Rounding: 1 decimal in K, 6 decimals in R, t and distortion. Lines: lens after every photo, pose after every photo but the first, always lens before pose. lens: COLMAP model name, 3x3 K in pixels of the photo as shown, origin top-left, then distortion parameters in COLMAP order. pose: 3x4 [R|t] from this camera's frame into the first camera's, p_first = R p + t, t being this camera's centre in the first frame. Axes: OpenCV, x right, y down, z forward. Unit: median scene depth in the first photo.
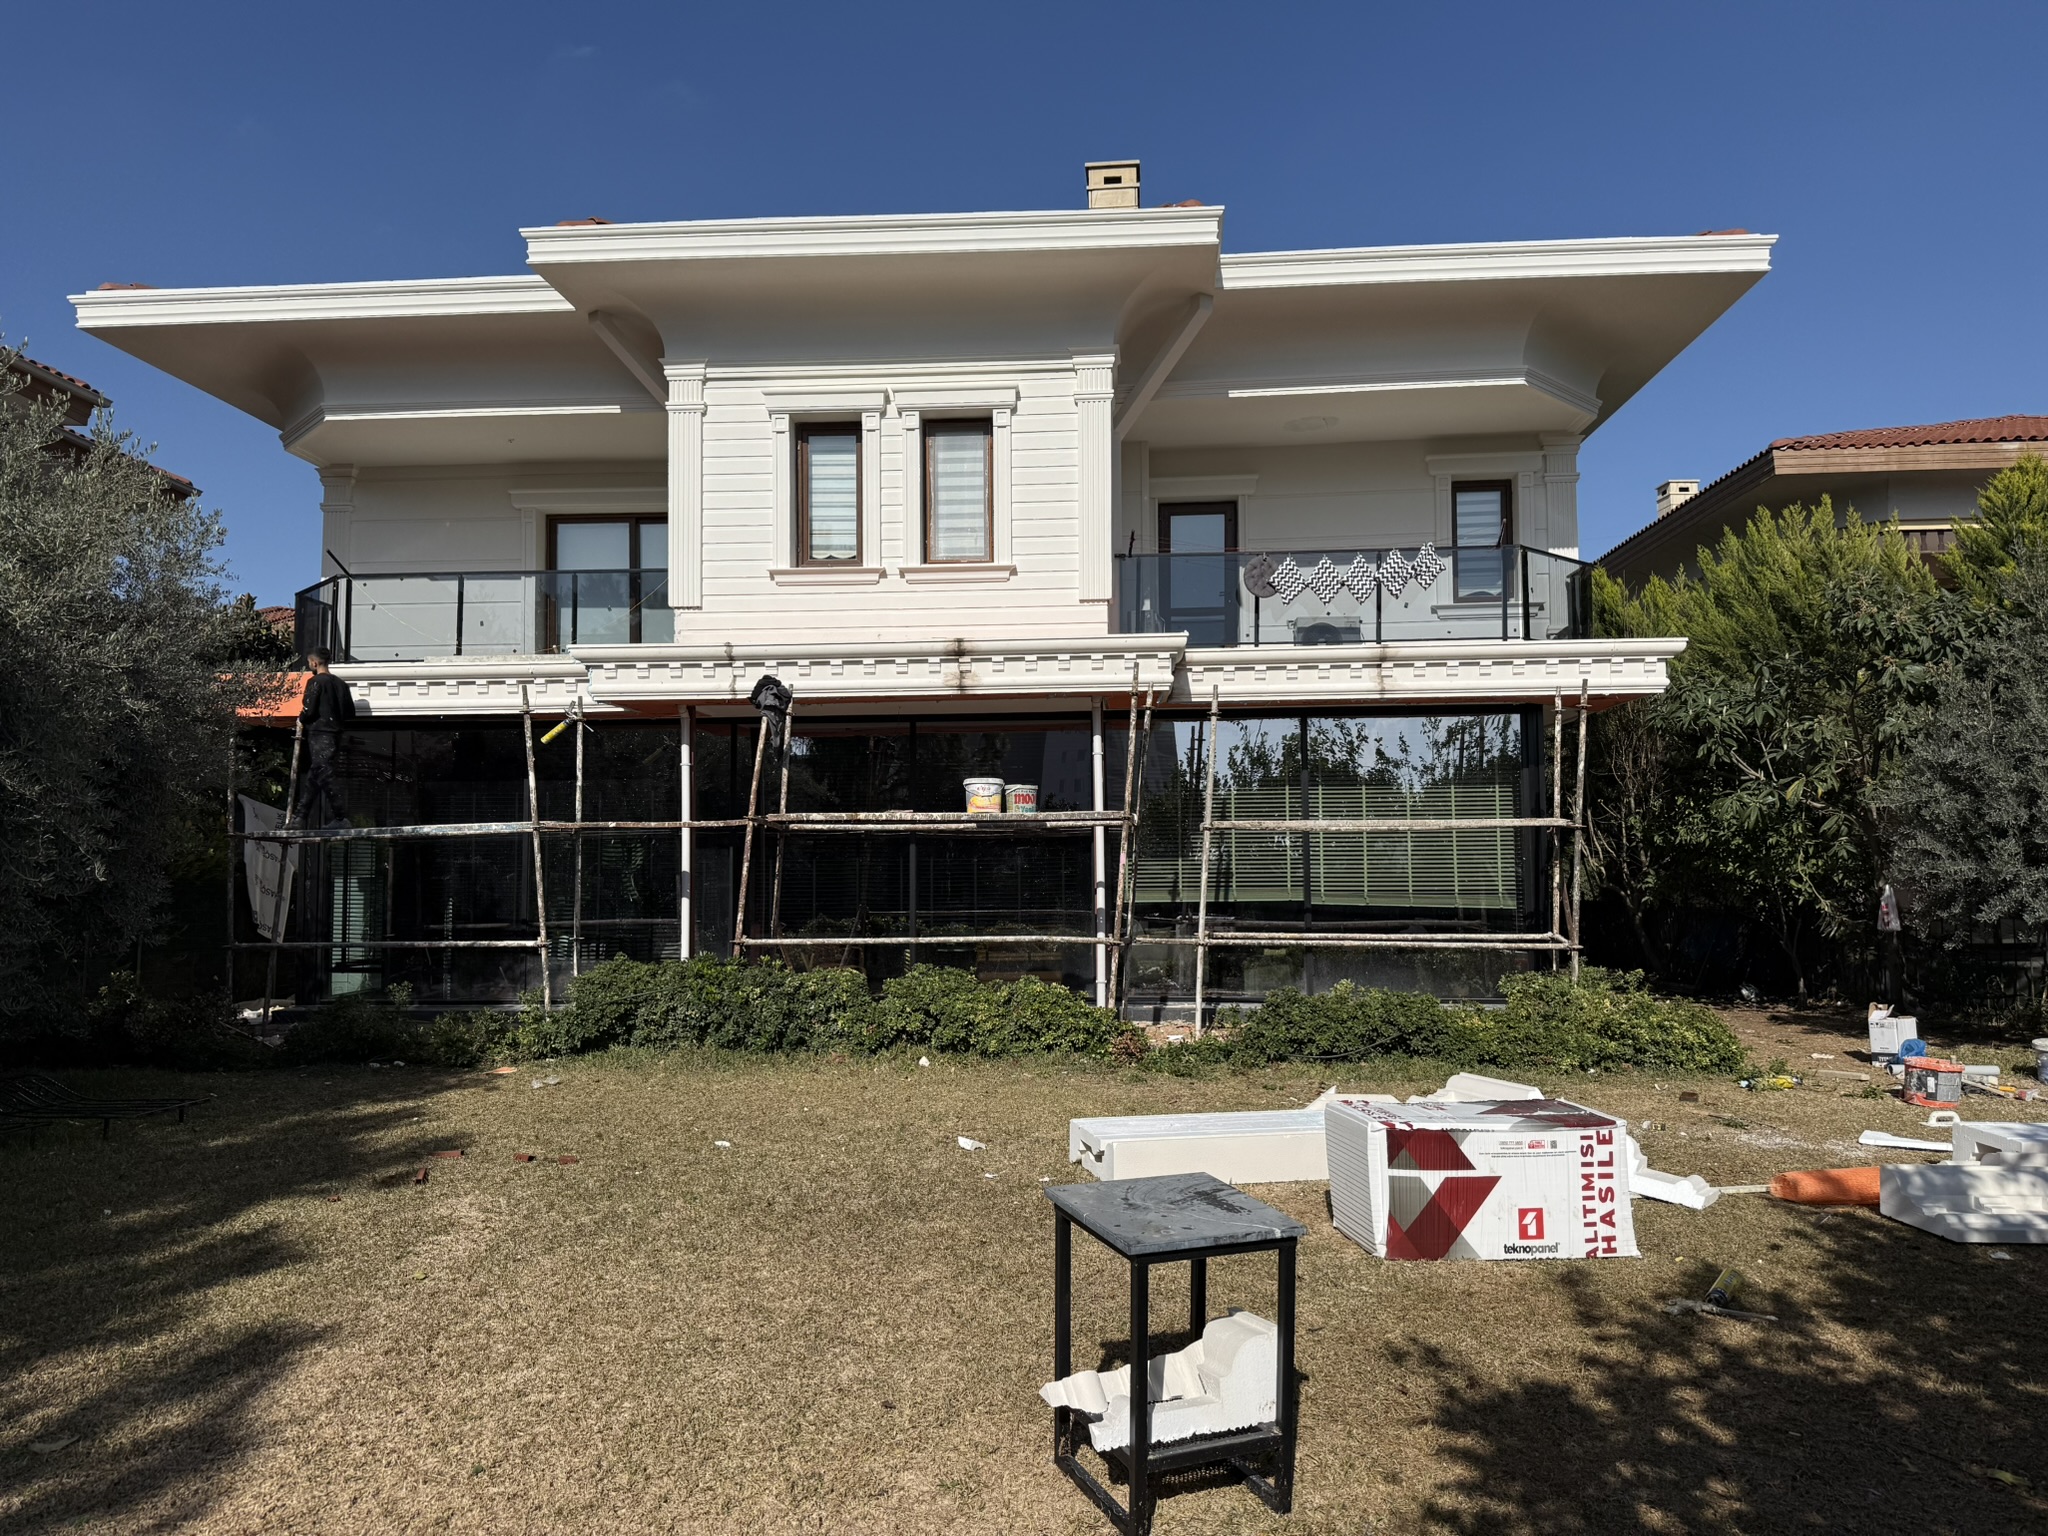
lens RADIAL K [[1458.7, 0, 1032.2], [0, 1458.7, 784.5], [0, 0, 1]] dist [0.065188, -0.073302]
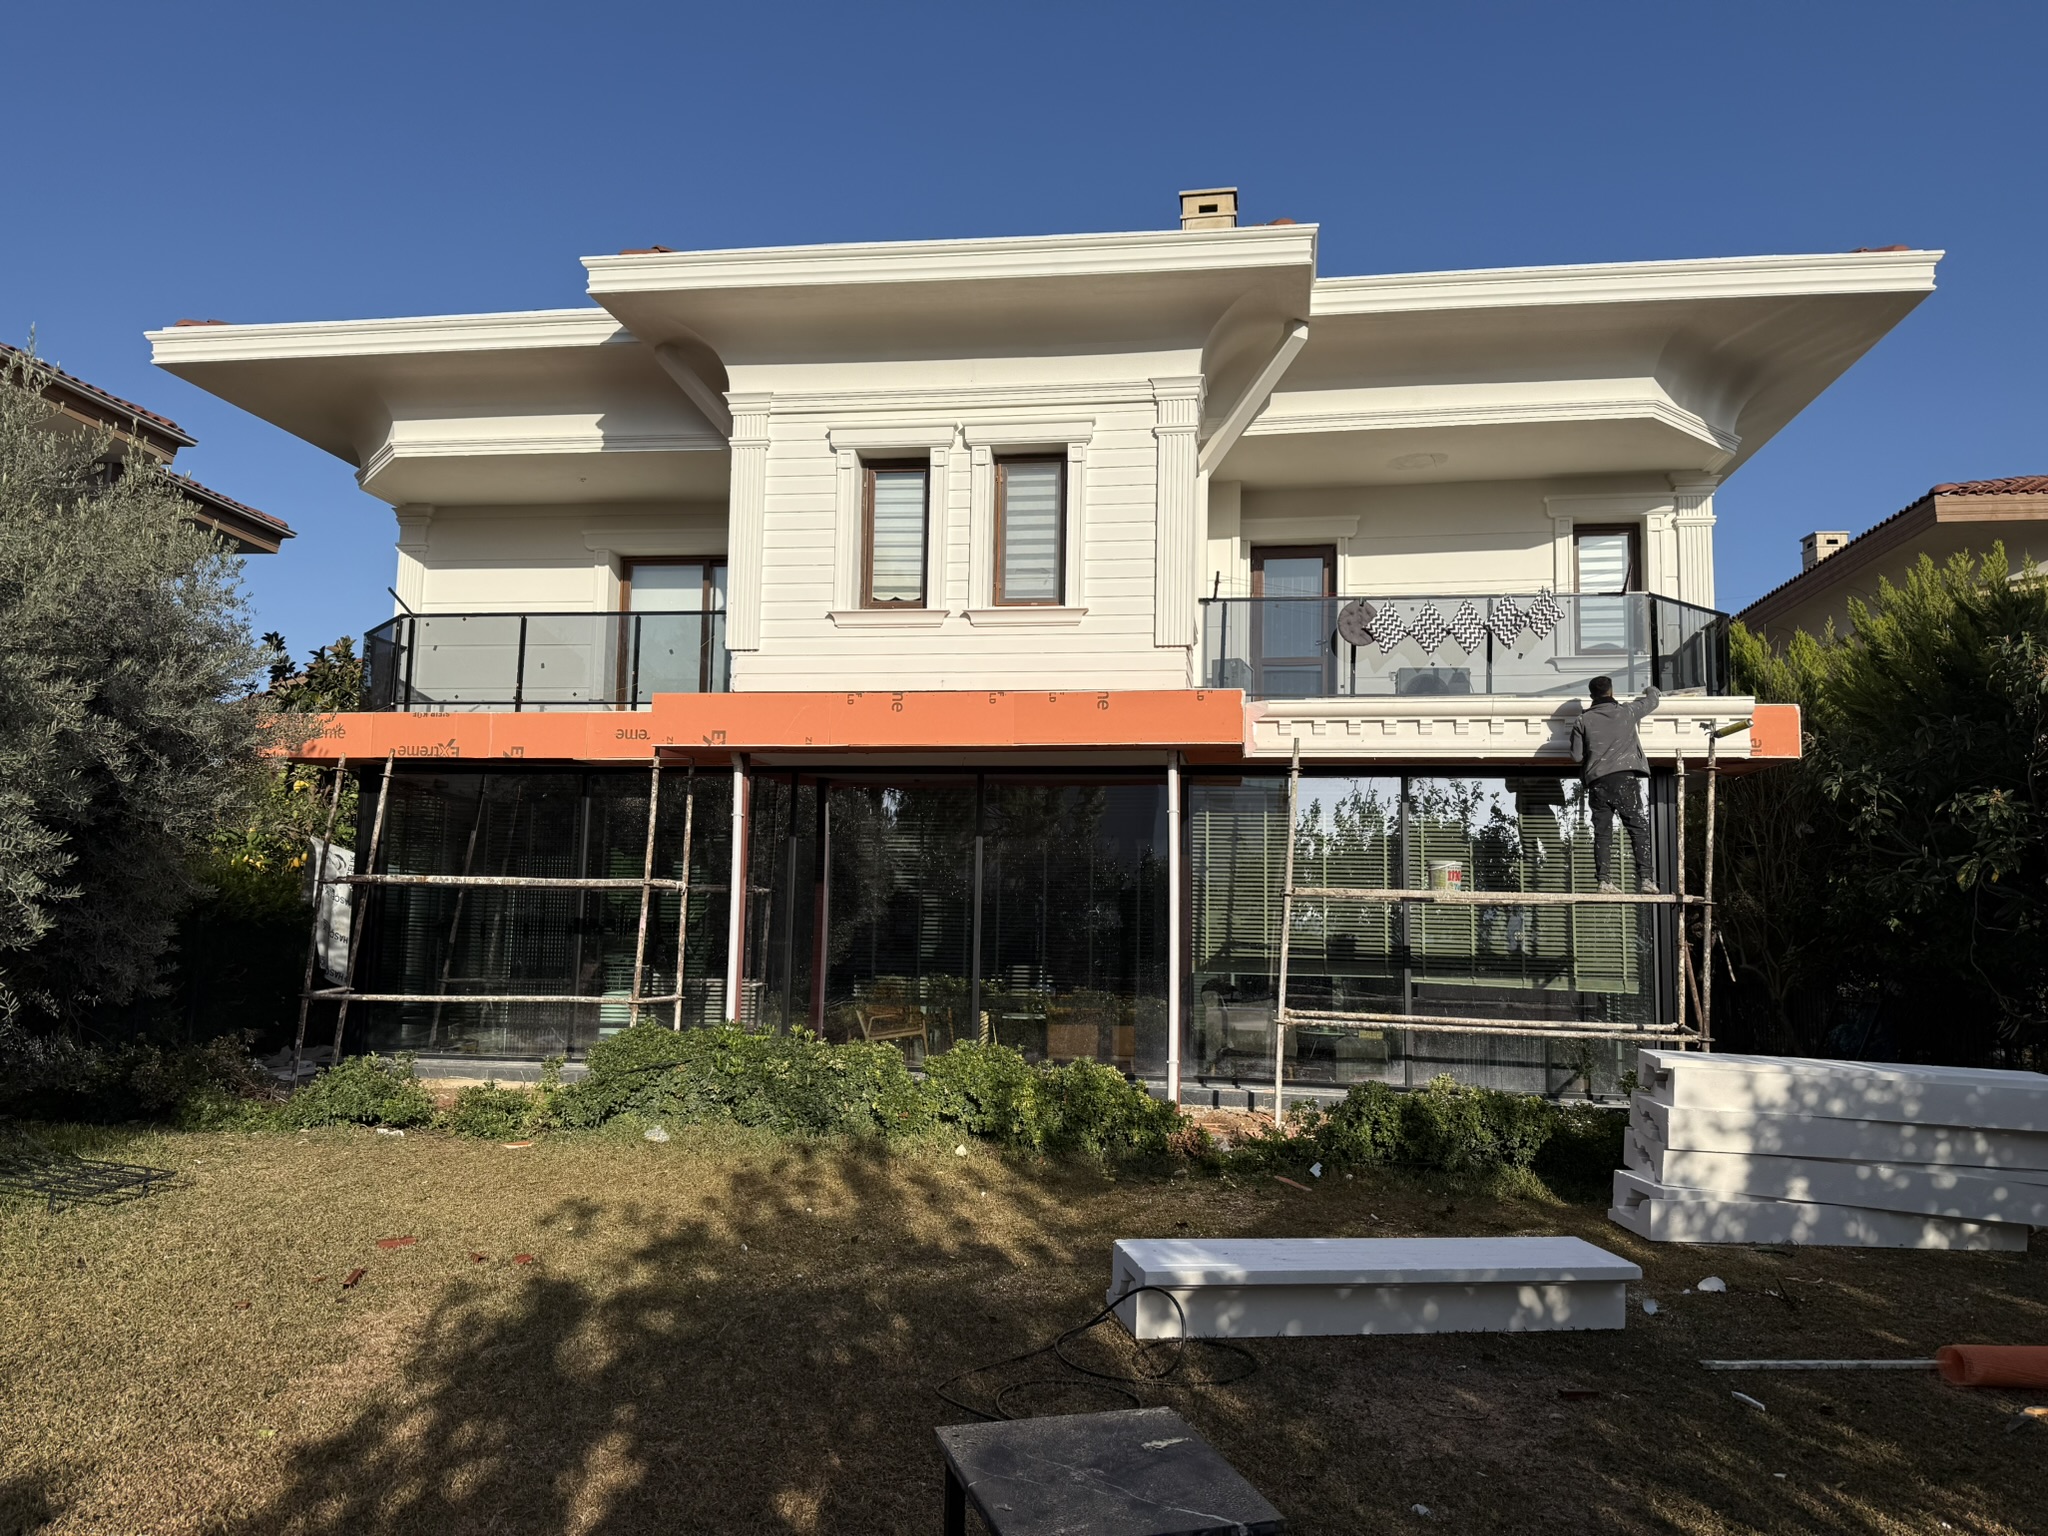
lens RADIAL K [[1458.7, 0, 1033.6], [0, 1458.7, 785.1], [0, 0, 1]] dist [0.065188, -0.073302]
pose [[0.996754, 0.018440, -0.078373, 0.028173], [-0.021190, 0.999183, -0.034407, -0.004376], [0.077675, 0.035956, 0.996330, 0.069775]]
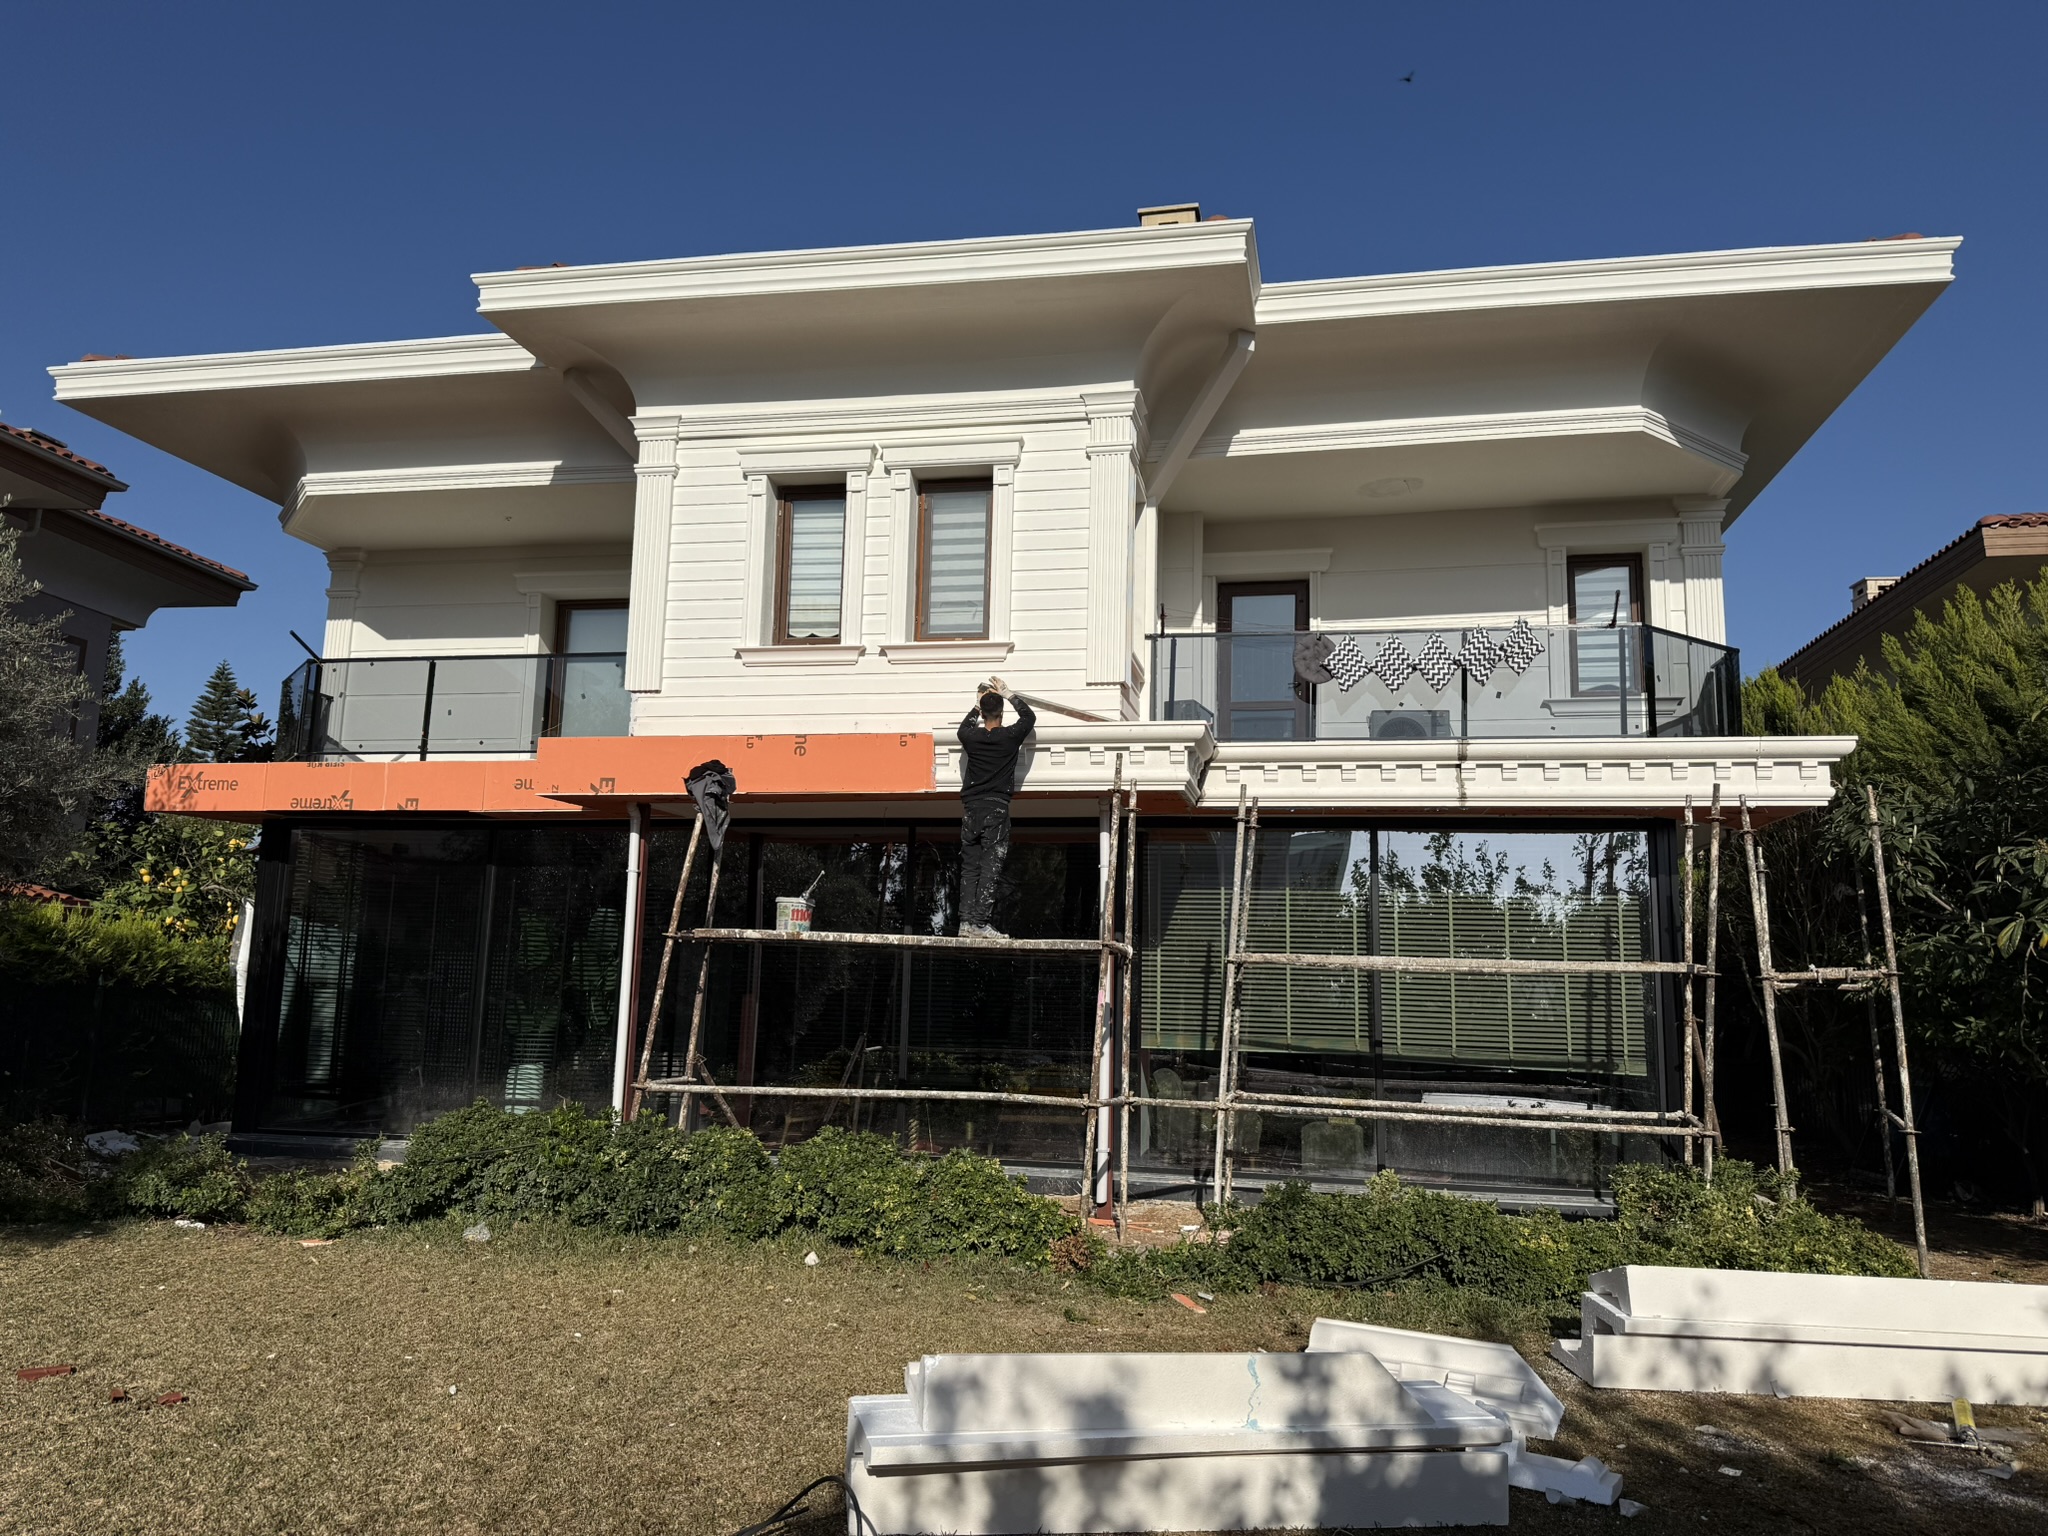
lens RADIAL K [[1458.7, 0, 1027.9], [0, 1458.7, 772.1], [0, 0, 1]] dist [0.065188, -0.073302]
pose [[0.992225, 0.012217, -0.123856, 0.100185], [-0.023169, 0.995906, -0.087377, -0.001584], [0.122281, 0.089567, 0.988446, 0.164389]]
